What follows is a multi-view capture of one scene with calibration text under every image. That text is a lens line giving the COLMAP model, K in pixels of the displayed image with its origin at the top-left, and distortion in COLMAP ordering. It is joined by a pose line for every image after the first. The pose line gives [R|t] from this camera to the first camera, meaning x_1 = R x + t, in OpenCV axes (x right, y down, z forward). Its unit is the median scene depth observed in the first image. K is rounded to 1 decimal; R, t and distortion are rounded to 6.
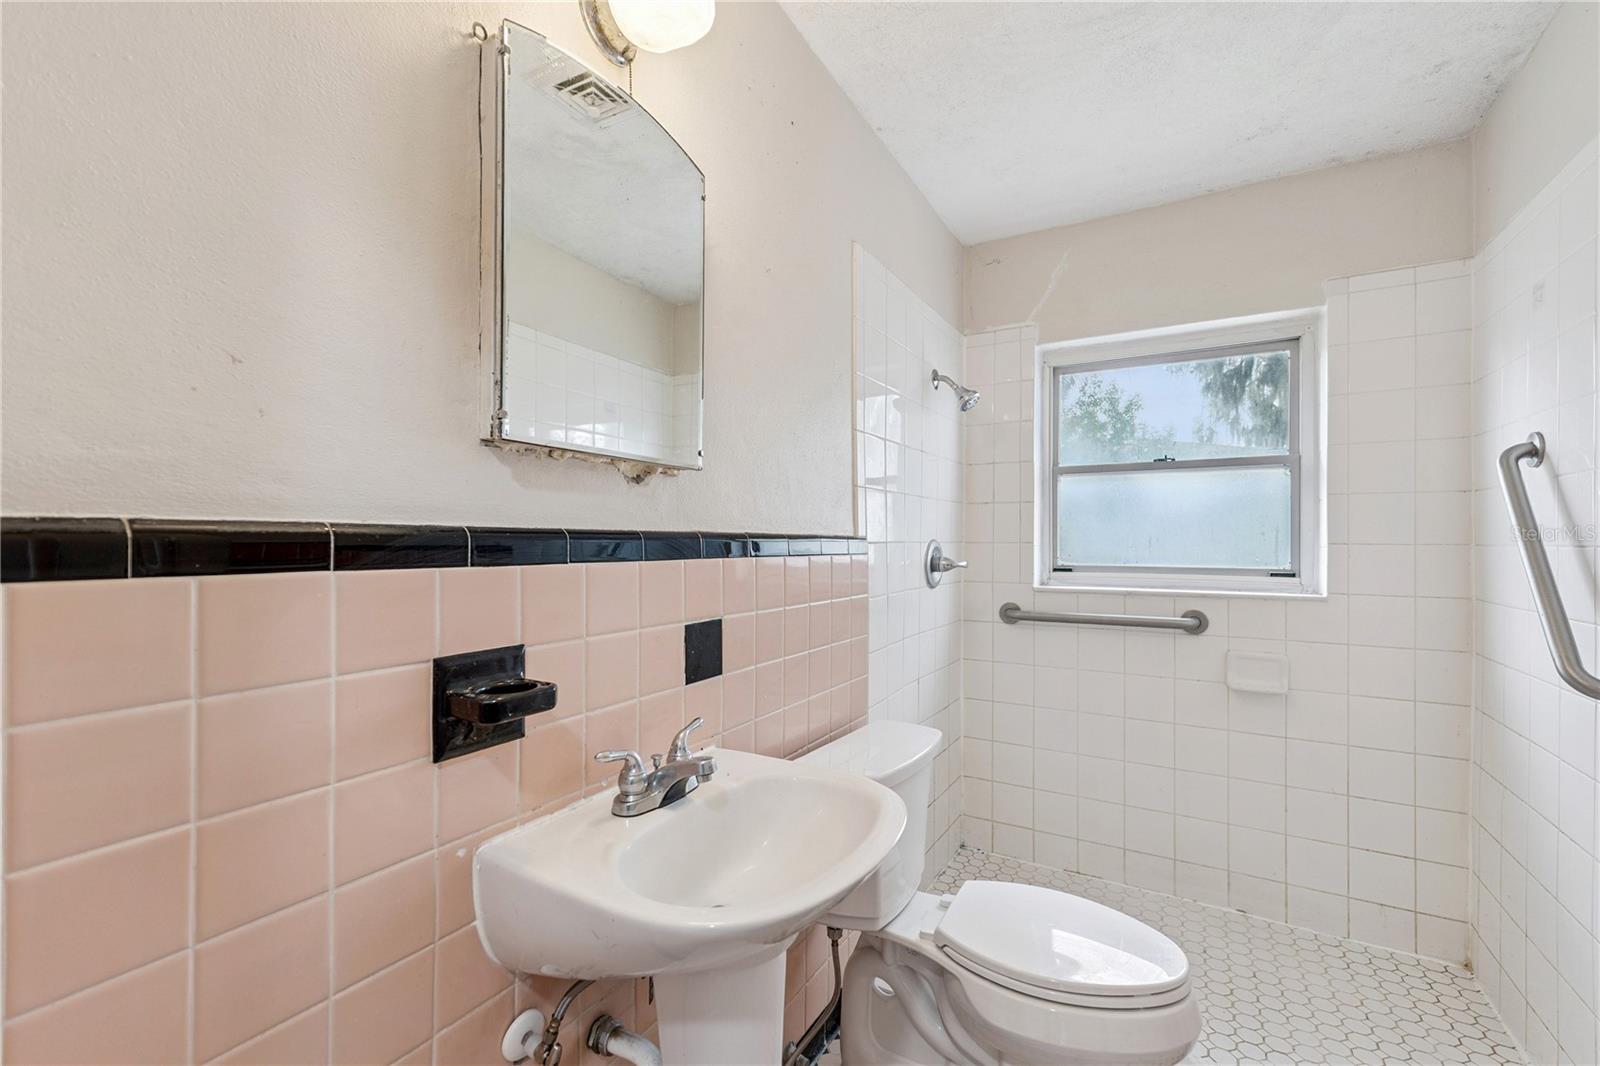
lens RADIAL K [[655.2, 0, 801.3], [0, 655.2, 540.9], [0, 0, 1]] dist [-0.002918, -0.000108]
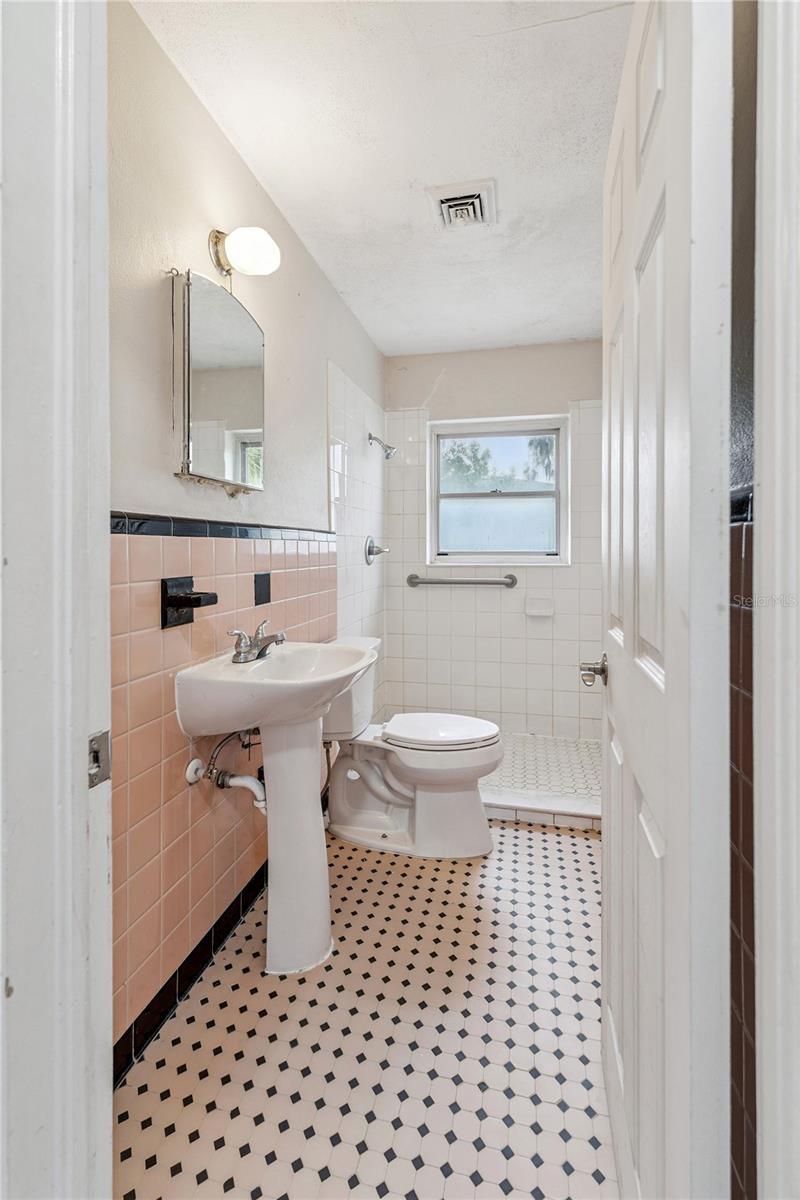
lens RADIAL K [[519.9, 0, 399.5], [0, 519.9, 553.5], [0, 0, 1]] dist [-0.001269, -0.000088]
pose [[0.955721, -0.006828, 0.294194, -0.182502], [0.004085, 0.999942, 0.009938, 0.048324], [-0.294245, -0.008296, 0.955694, -0.449488]]
